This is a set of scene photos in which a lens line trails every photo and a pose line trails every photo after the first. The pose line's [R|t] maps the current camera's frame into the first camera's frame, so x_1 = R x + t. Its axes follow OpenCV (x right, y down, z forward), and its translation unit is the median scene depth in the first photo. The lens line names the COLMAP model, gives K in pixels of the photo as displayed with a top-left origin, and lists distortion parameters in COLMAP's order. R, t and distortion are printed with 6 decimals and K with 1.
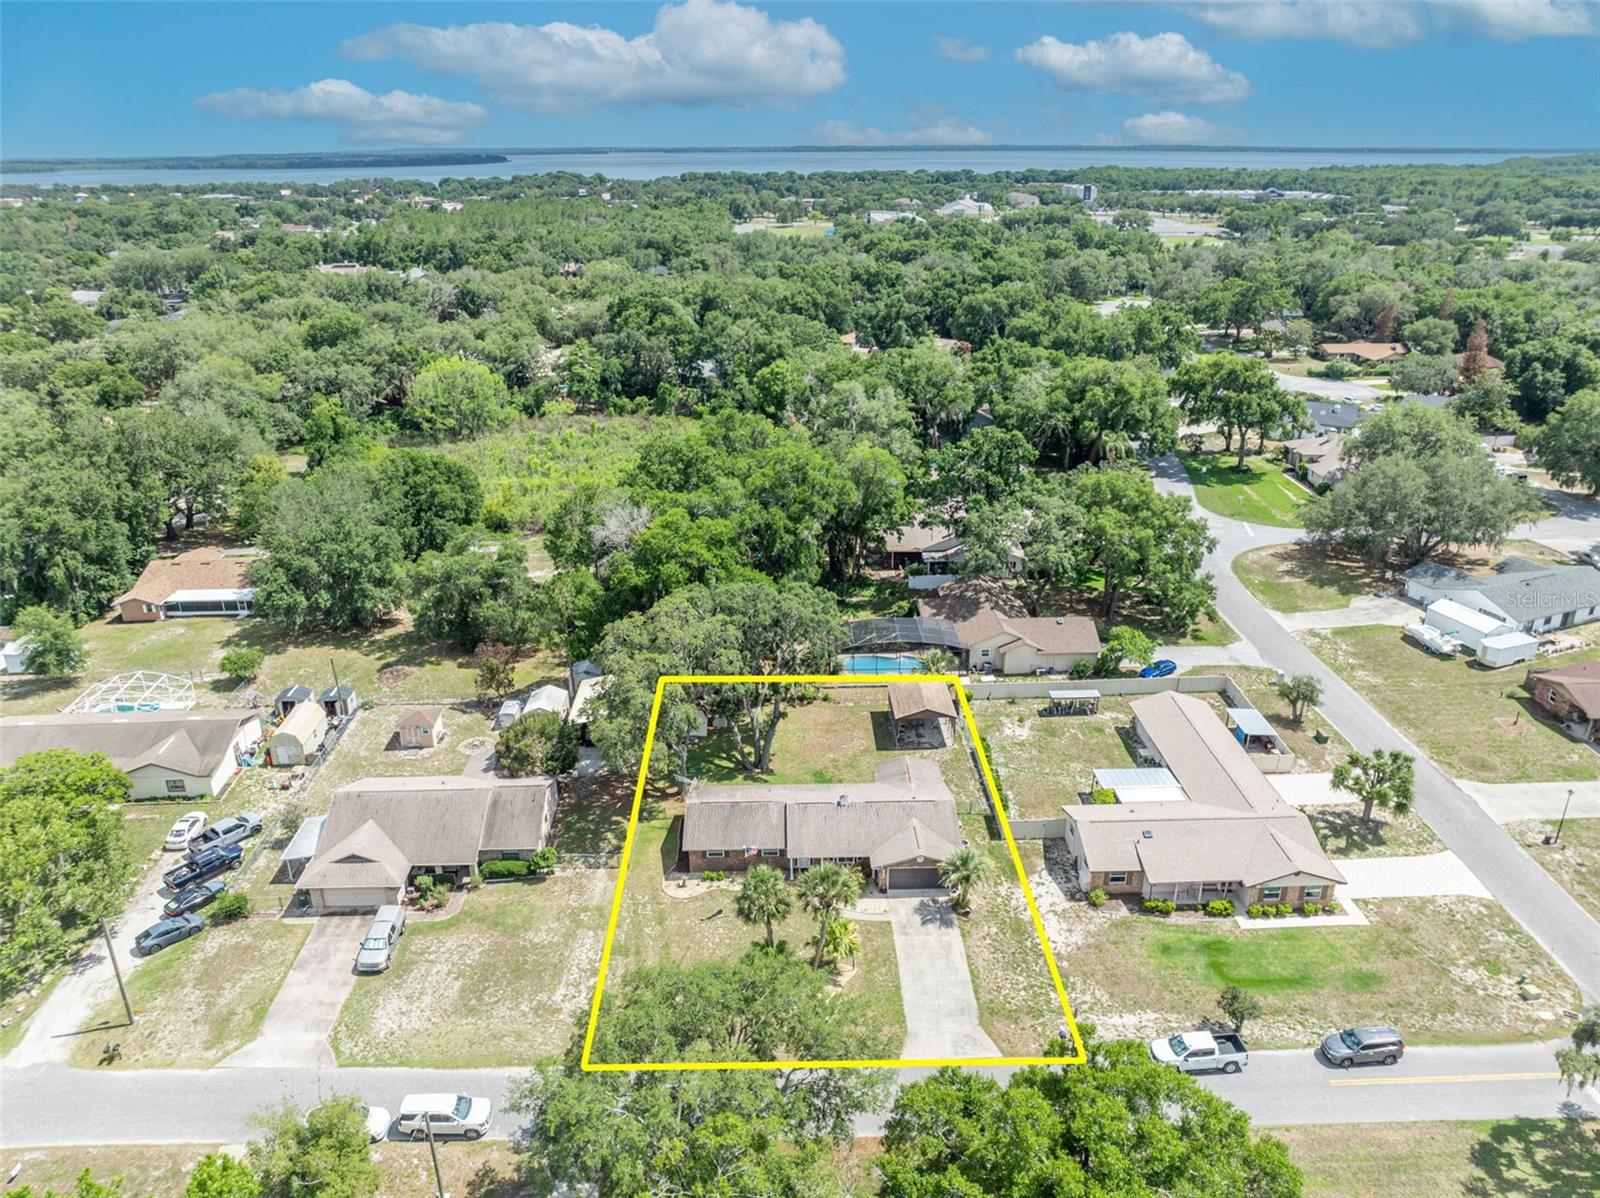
lens RADIAL K [[1120.9, 0, 800.4], [0, 1120.9, 600.9], [0, 0, 1]] dist [-0.036415, 0.003540]
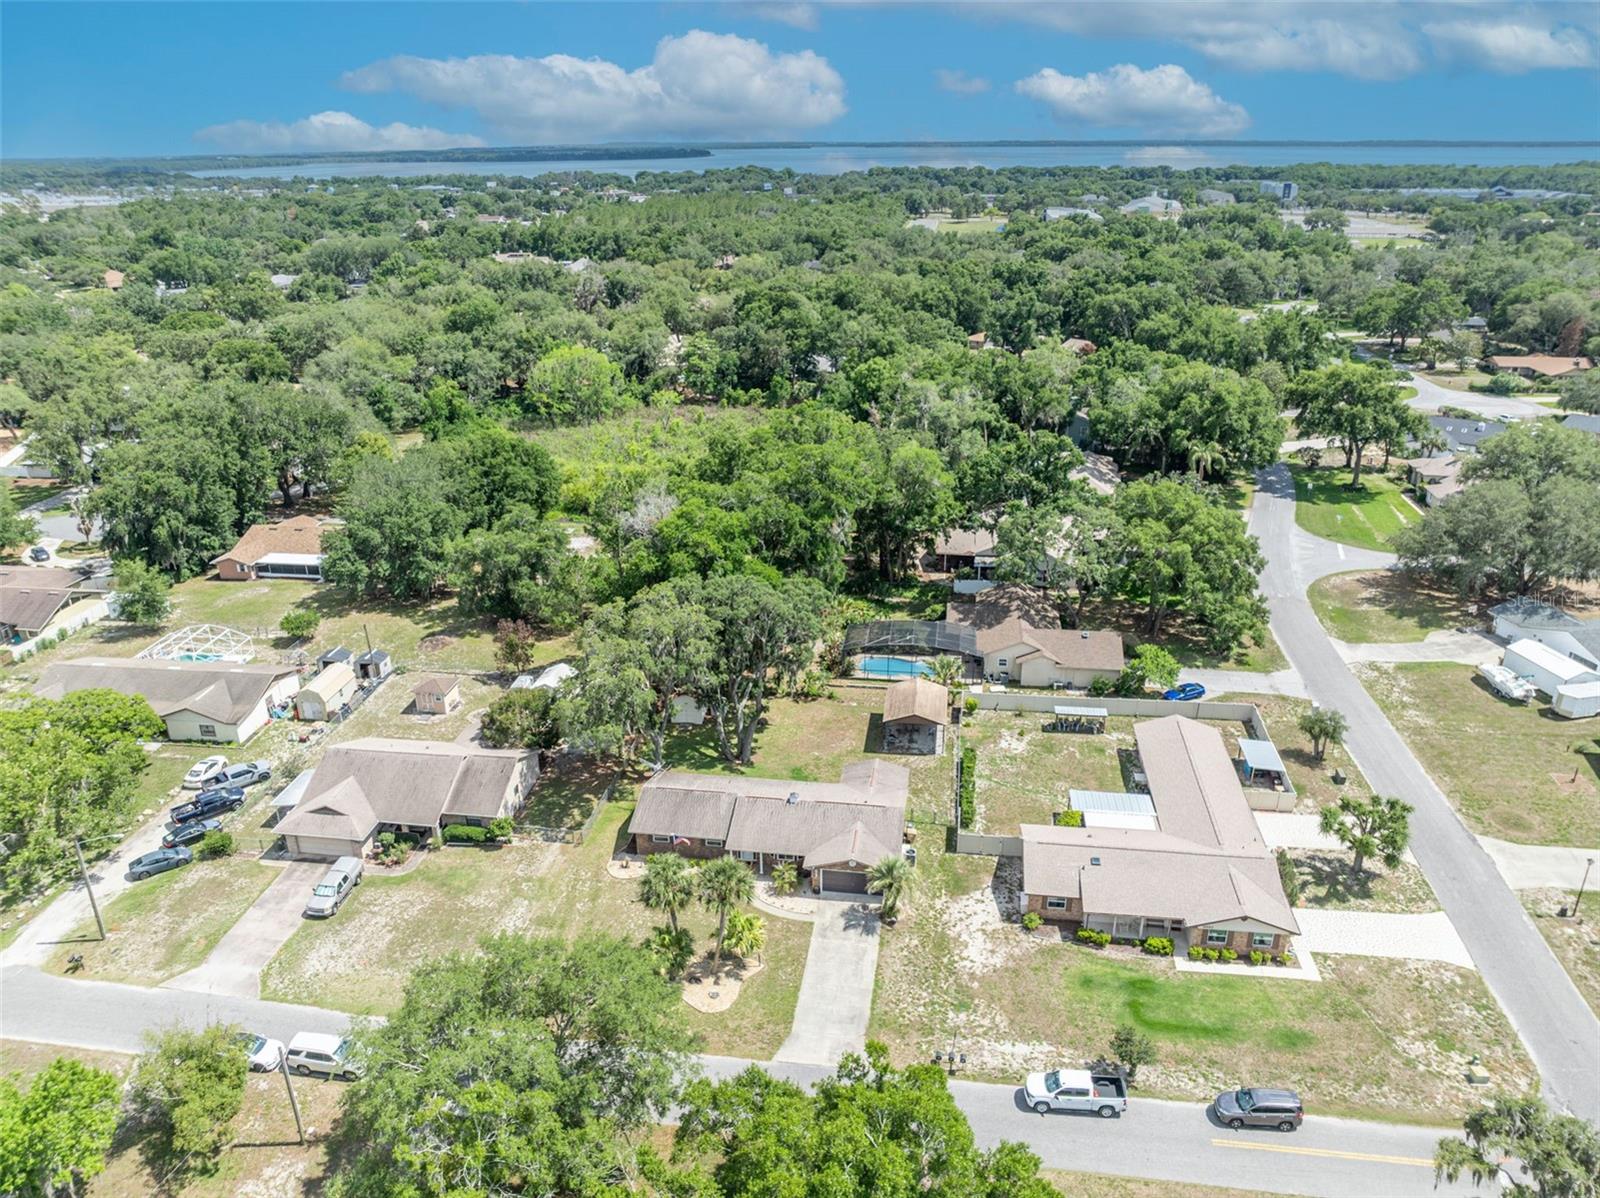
lens RADIAL K [[1120.9, 0, 800.4], [0, 1120.9, 600.9], [0, 0, 1]] dist [-0.036415, 0.003540]
pose [[0.985586, 0.061508, -0.157598, 0.149224], [-0.060863, 0.998106, 0.008917, -0.005176], [0.157848, 0.000804, 0.987463, 0.010600]]
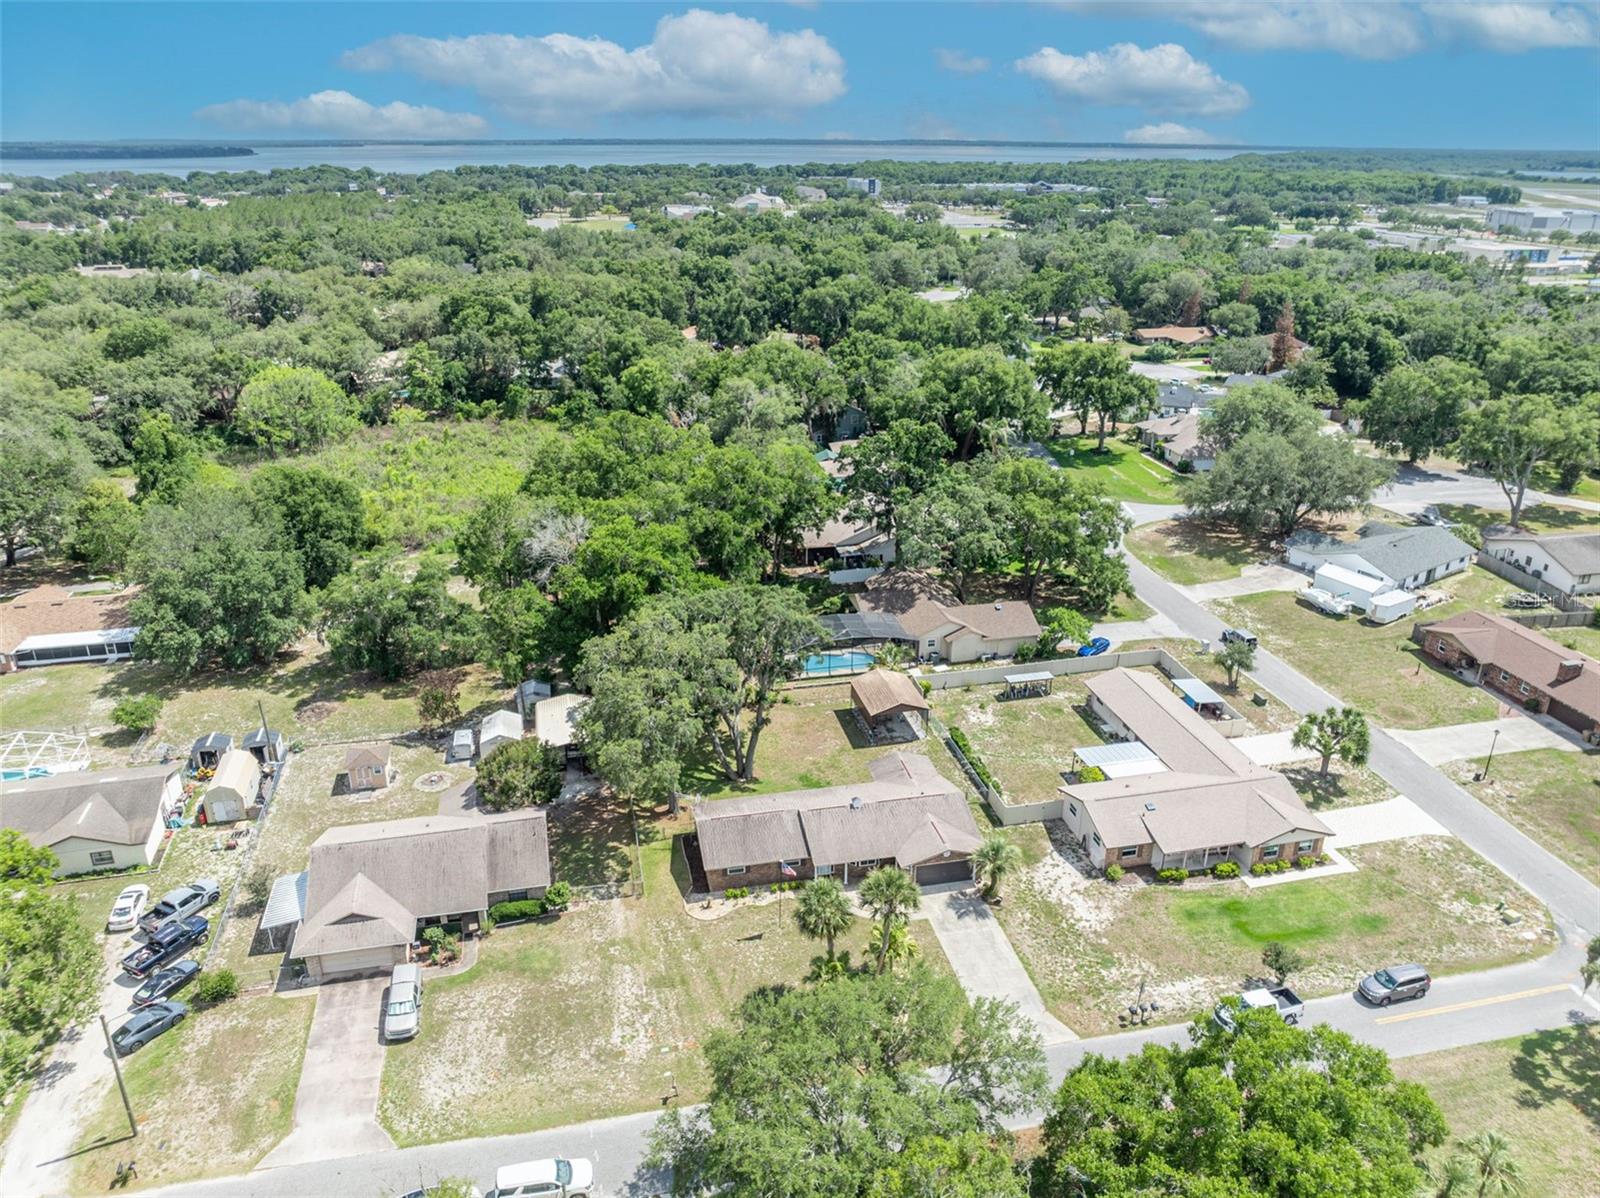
lens RADIAL K [[1120.9, 0, 800.4], [0, 1120.9, 600.9], [0, 0, 1]] dist [-0.036415, 0.003540]
pose [[0.981413, -0.063768, 0.181005, -0.138473], [0.062855, 0.997964, 0.010781, -0.010540], [-0.181324, 0.000796, 0.983423, 0.027537]]
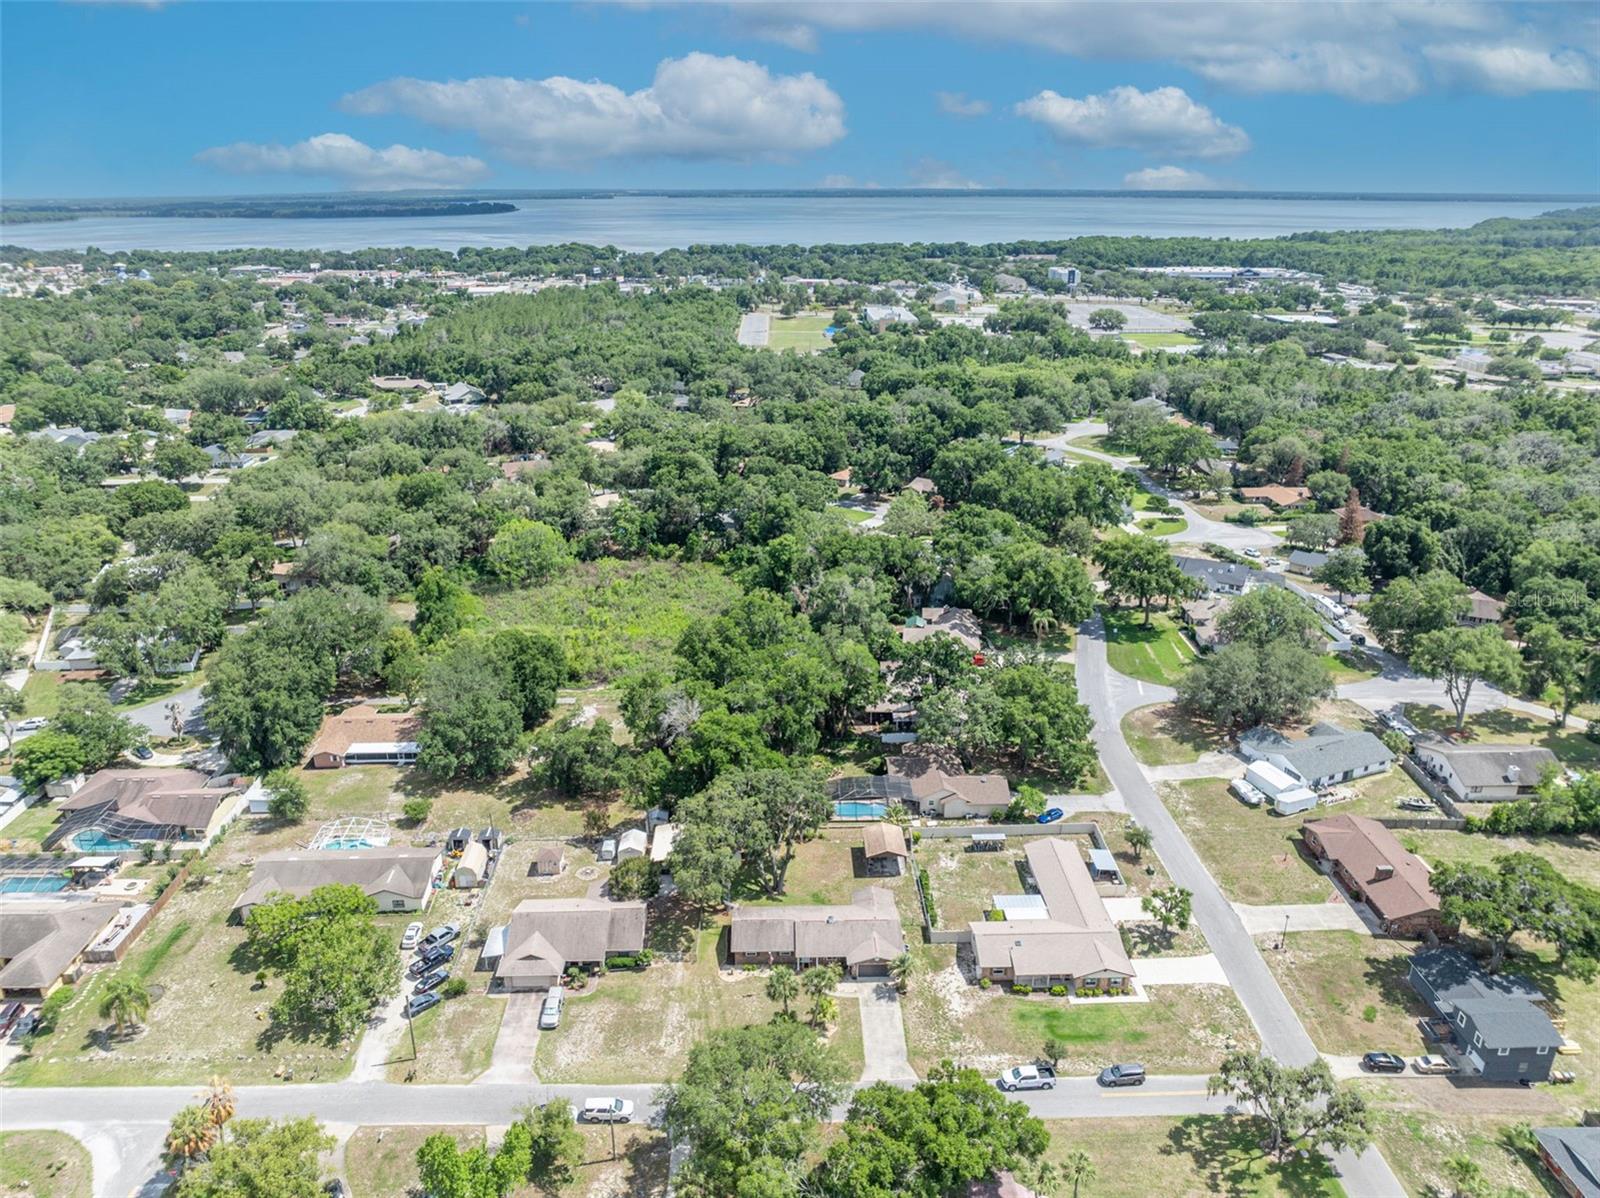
lens RADIAL K [[1119.5, 0, 799.4], [0, 1119.5, 599.3], [0, 0, 1]] dist [-0.005542, -0.077401]
pose [[0.999989, 0.004680, -0.000668, -0.005731], [-0.004700, 0.999445, -0.032985, -0.176598], [0.000513, 0.032987, 0.999456, -0.479394]]
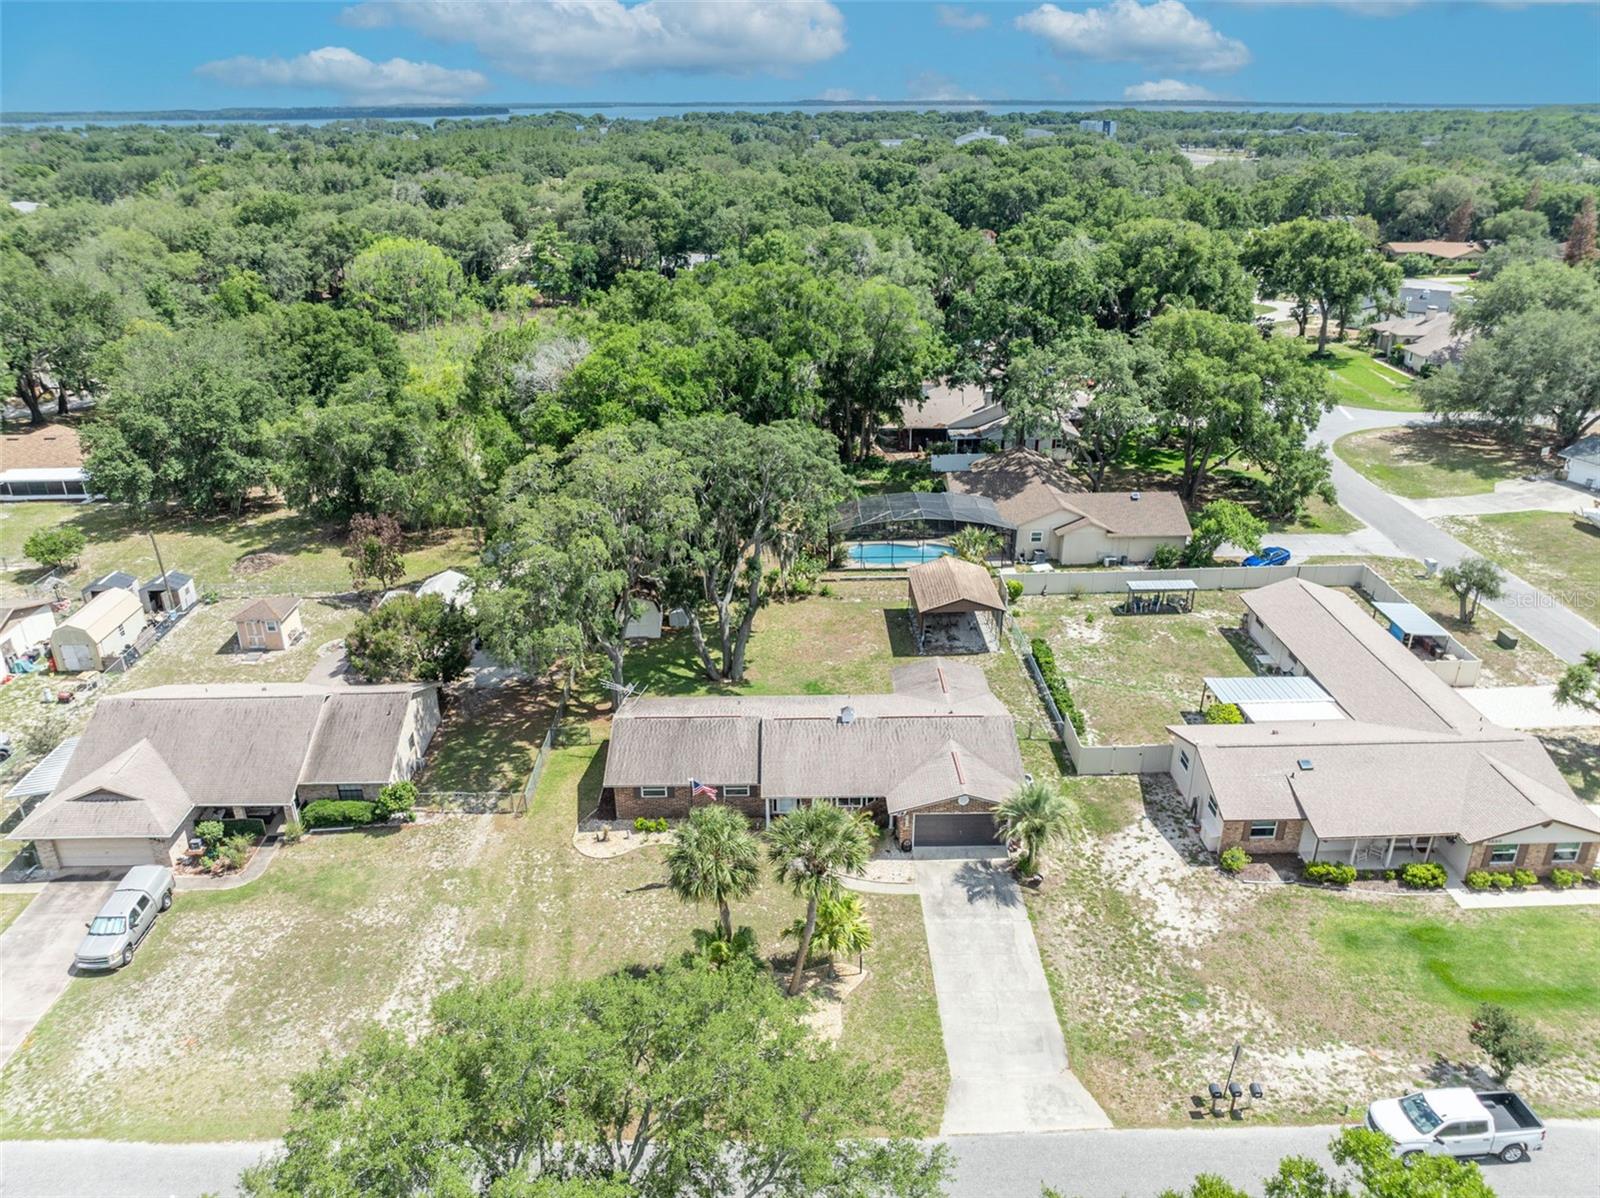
lens RADIAL K [[1122.9, 0, 801.0], [0, 1122.9, 601.9], [0, 0, 1]] dist [-0.052854, 0.028077]
pose [[0.999982, 0.003401, -0.004945, 0.011047], [-0.003228, 0.999397, 0.034559, 0.068090], [0.005059, -0.034542, 0.999390, 0.256941]]
